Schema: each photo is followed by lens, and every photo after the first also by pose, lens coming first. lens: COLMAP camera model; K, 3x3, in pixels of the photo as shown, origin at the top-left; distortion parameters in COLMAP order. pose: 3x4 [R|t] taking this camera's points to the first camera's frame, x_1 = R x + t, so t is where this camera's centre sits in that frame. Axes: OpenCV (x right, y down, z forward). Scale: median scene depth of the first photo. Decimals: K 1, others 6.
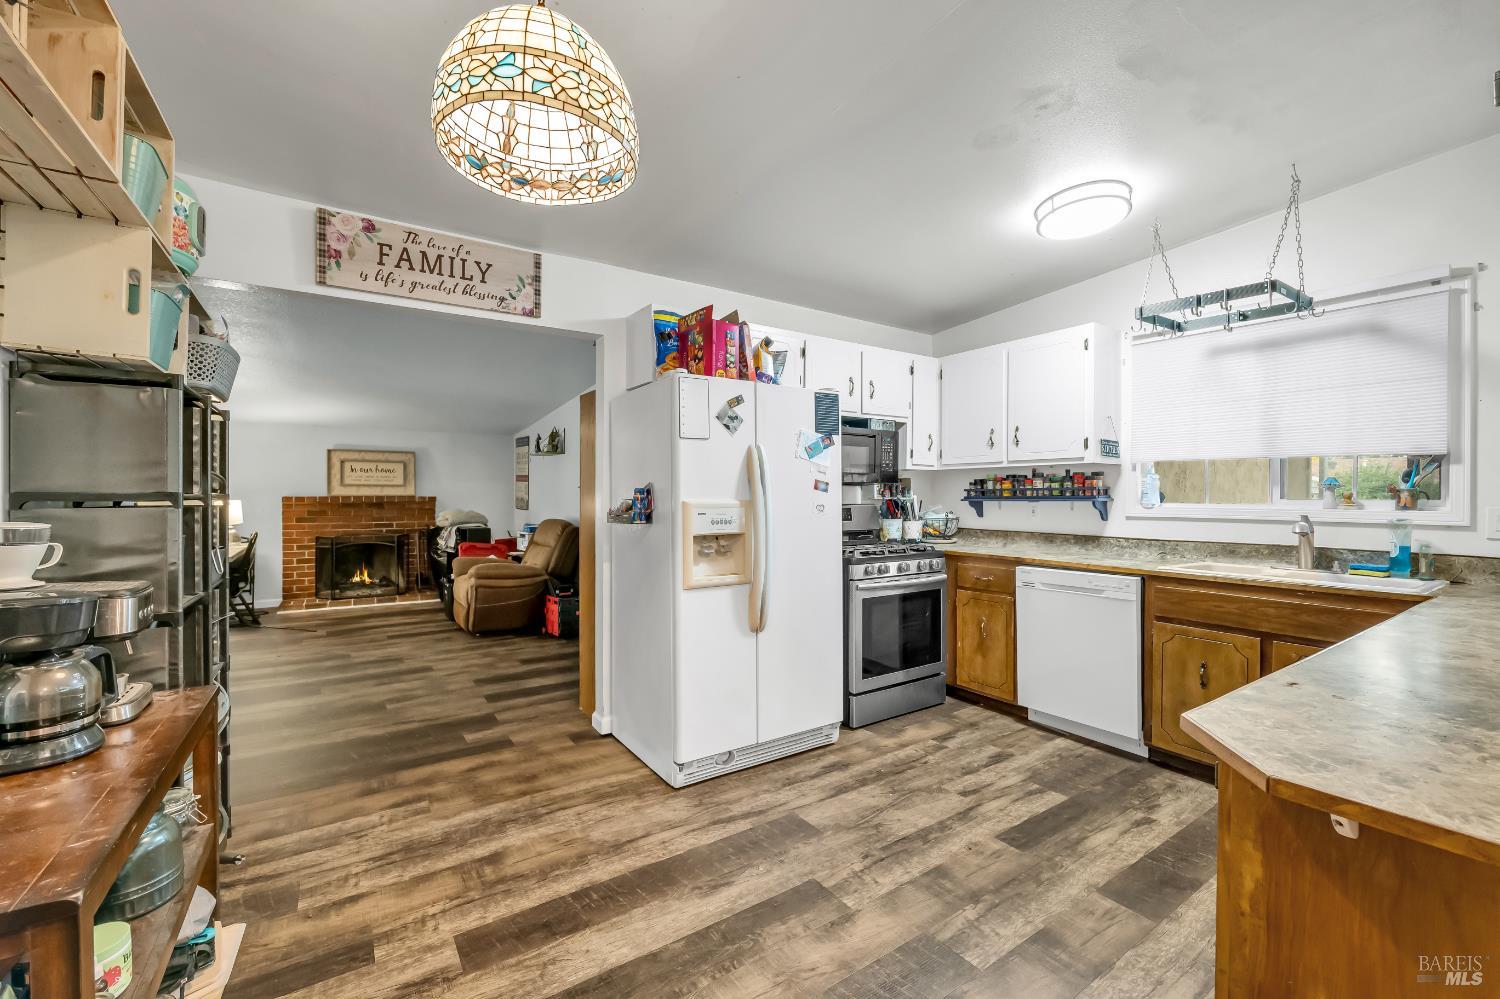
lens RADIAL K [[598.4, 0, 750.0], [0, 598.4, 499.5], [0, 0, 1]] dist [-0.017818, -0.000206]
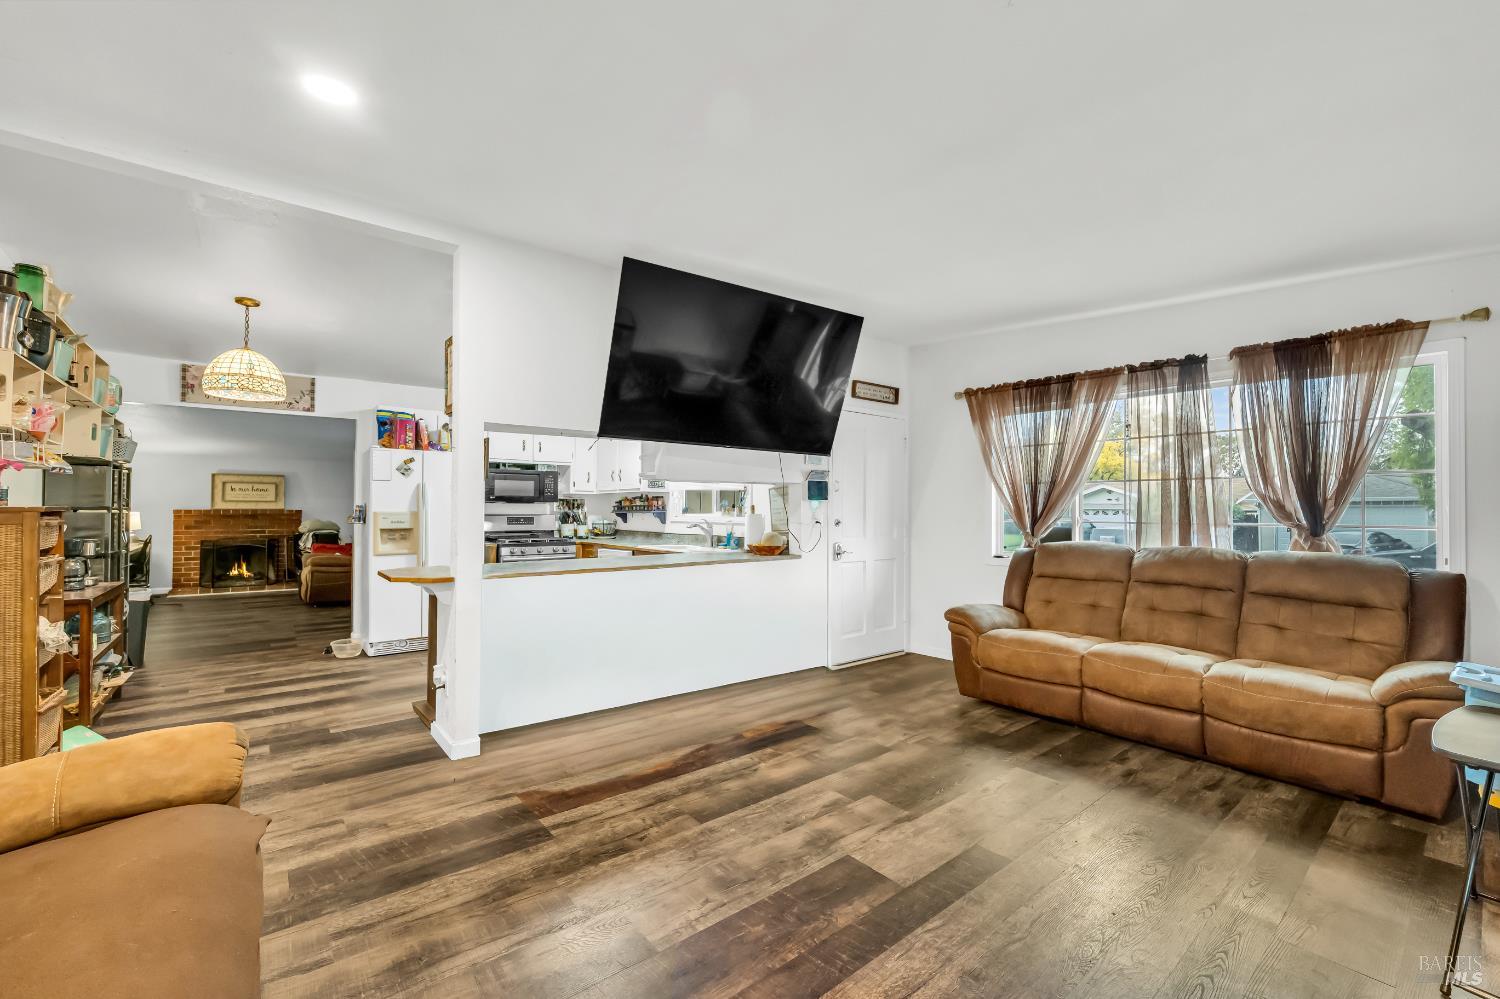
lens RADIAL K [[598.4, 0, 750.0], [0, 598.4, 499.5], [0, 0, 1]] dist [-0.017818, -0.000206]
pose [[0.995946, 0.003386, 0.089892, 0.595531], [-0.001148, 0.999688, -0.024937, 0.006258], [-0.089948, 0.024732, 0.995639, -0.676304]]
